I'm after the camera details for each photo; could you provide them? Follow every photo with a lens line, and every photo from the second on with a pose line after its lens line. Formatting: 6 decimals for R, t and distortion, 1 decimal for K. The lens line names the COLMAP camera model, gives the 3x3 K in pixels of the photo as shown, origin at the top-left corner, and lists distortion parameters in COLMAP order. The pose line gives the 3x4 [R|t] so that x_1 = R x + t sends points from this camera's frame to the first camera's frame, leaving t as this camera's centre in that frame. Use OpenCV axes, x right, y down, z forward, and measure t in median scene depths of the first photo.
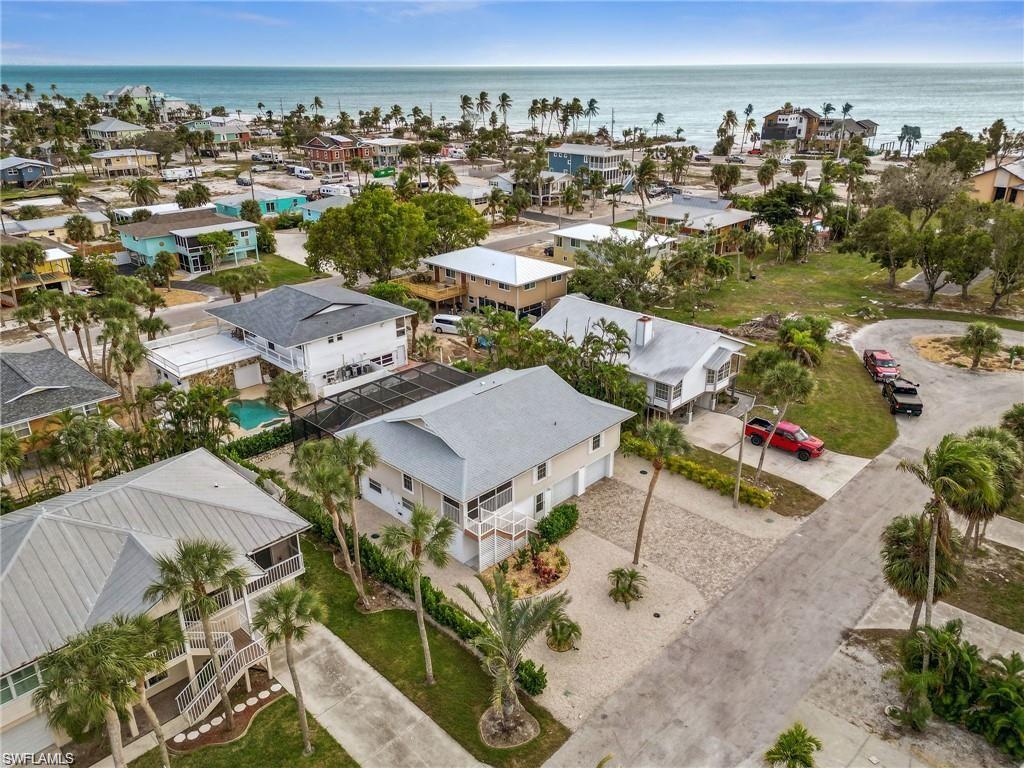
lens RADIAL K [[730.1, 0, 504.6], [0, 730.1, 385.0], [0, 0, 1]] dist [0.049563, -0.043492]
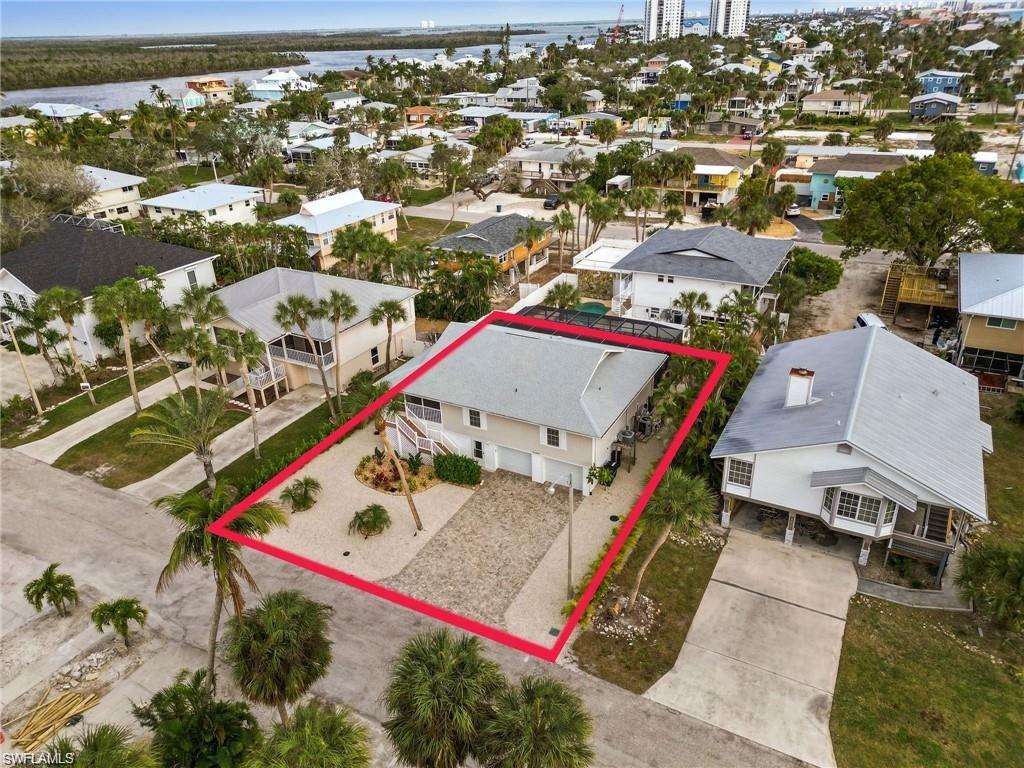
lens RADIAL K [[712.8, 0, 512.0], [0, 712.8, 384.0], [0, 0, 1]] dist [0.045123, -0.043032]
pose [[0.280613, 0.423576, -0.861301, 0.464539], [-0.347574, 0.881297, 0.320169, -0.133510], [0.894678, 0.209522, 0.394528, 0.339781]]
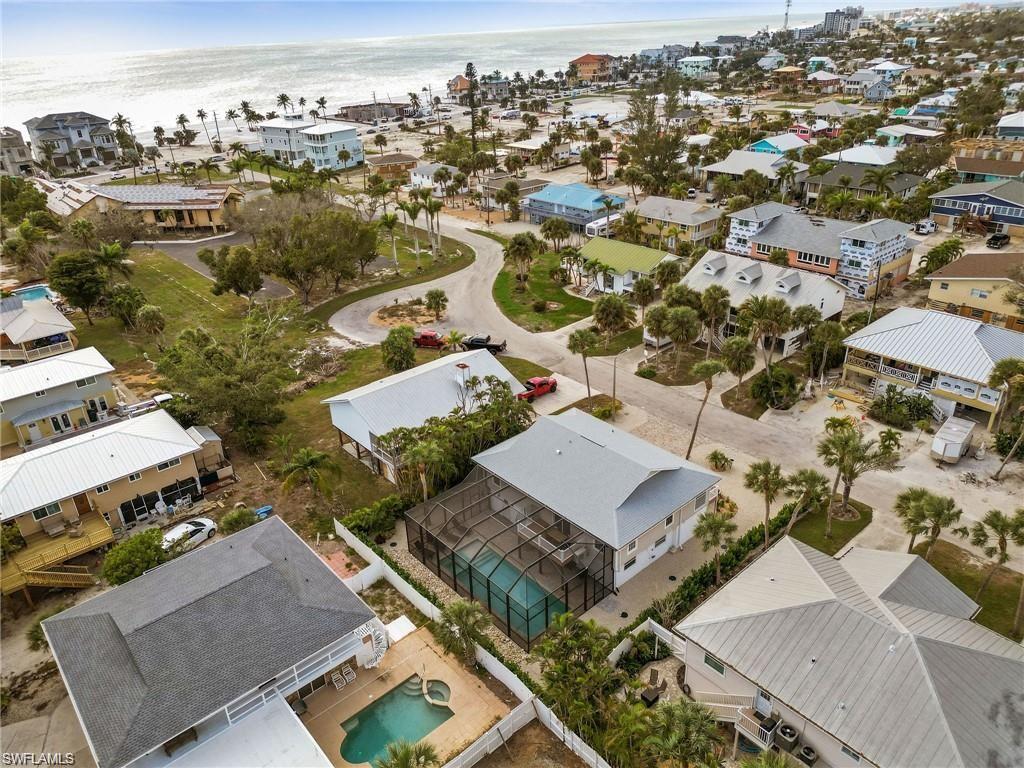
lens RADIAL K [[712.8, 0, 512.0], [0, 712.8, 384.0], [0, 0, 1]] dist [0.045123, -0.043032]
pose [[0.074230, -0.442318, 0.893781, -0.579625], [0.427423, 0.823869, 0.372222, -0.314845], [-0.900999, 0.354393, 0.250213, 0.434989]]
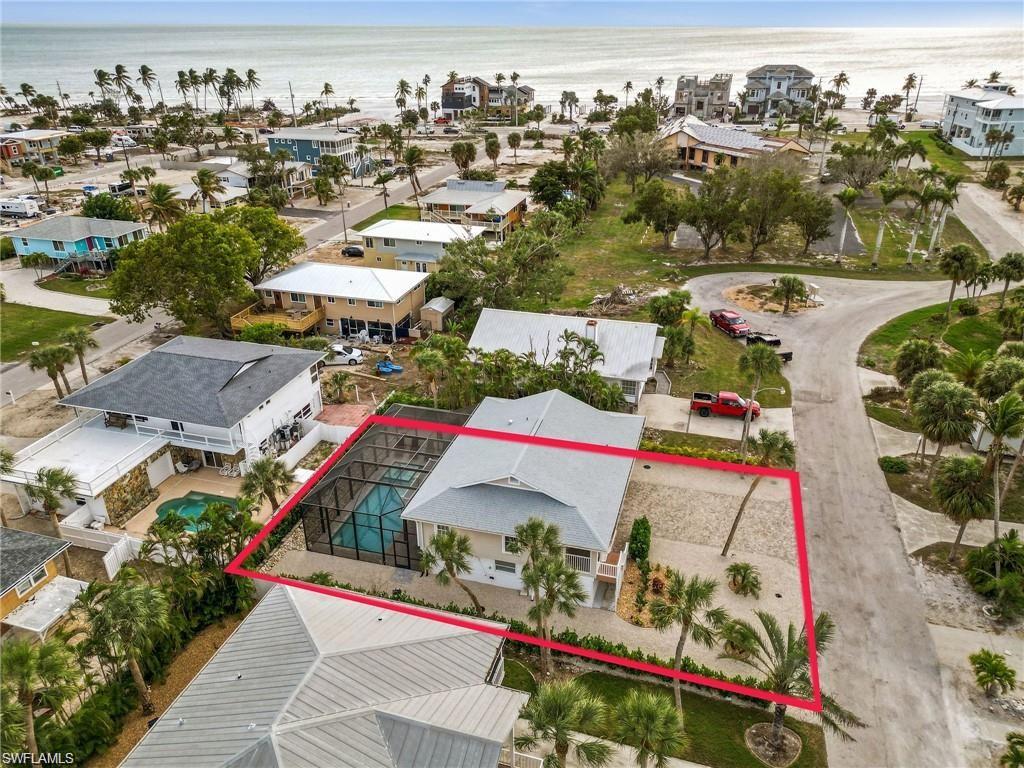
lens RADIAL K [[730.1, 0, 504.6], [0, 730.1, 385.0], [0, 0, 1]] dist [0.049563, -0.043492]
pose [[0.886099, -0.208802, 0.413801, -0.251389], [0.189070, 0.977958, 0.088605, -0.080620], [-0.423180, -0.000276, 0.906045, 0.069387]]
